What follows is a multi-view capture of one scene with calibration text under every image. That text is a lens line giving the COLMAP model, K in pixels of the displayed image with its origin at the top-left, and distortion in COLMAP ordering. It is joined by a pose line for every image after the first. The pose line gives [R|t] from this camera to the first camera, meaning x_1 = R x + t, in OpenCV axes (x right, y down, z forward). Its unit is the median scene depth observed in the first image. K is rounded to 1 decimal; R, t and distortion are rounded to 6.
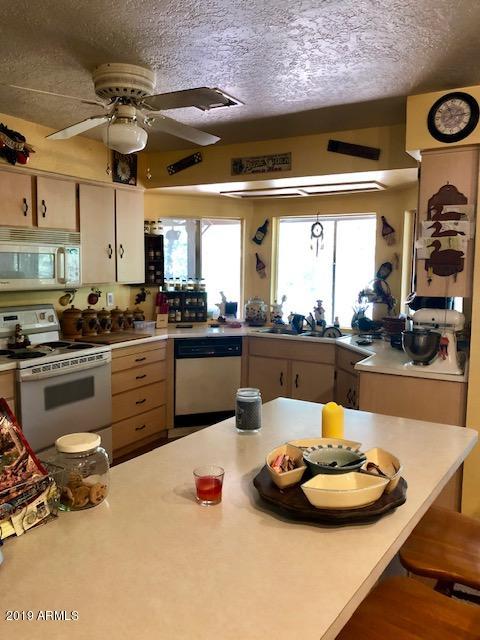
lens RADIAL K [[534.7, 0, 253.4], [0, 534.7, 325.8], [0, 0, 1]] dist [0.062644, -0.067369]
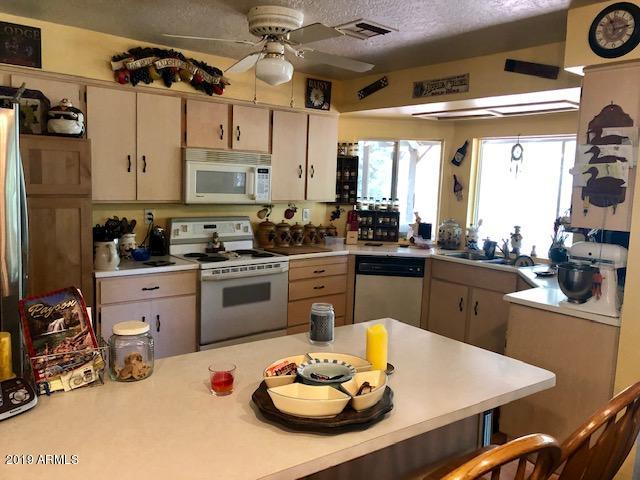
lens RADIAL K [[534.7, 0, 323.2], [0, 534.7, 240.9], [0, 0, 1]] dist [0.062644, -0.067369]
pose [[0.935858, 0.065627, -0.346212, 0.159075], [-0.067701, 0.997687, 0.006114, -0.006293], [0.345812, 0.017717, 0.938136, -0.002652]]
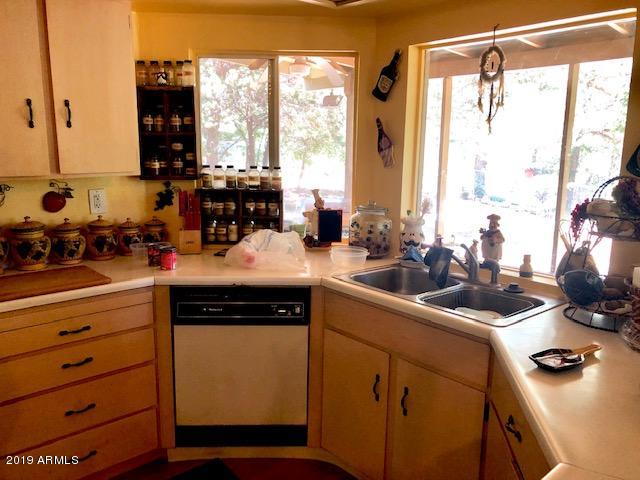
lens RADIAL K [[534.7, 0, 321.4], [0, 534.7, 242.8], [0, 0, 1]] dist [0.062644, -0.067369]
pose [[0.943830, 0.061665, -0.324628, 0.161811], [-0.039101, 0.996373, 0.075582, -0.064284], [0.328111, -0.058643, 0.942817, 0.588266]]
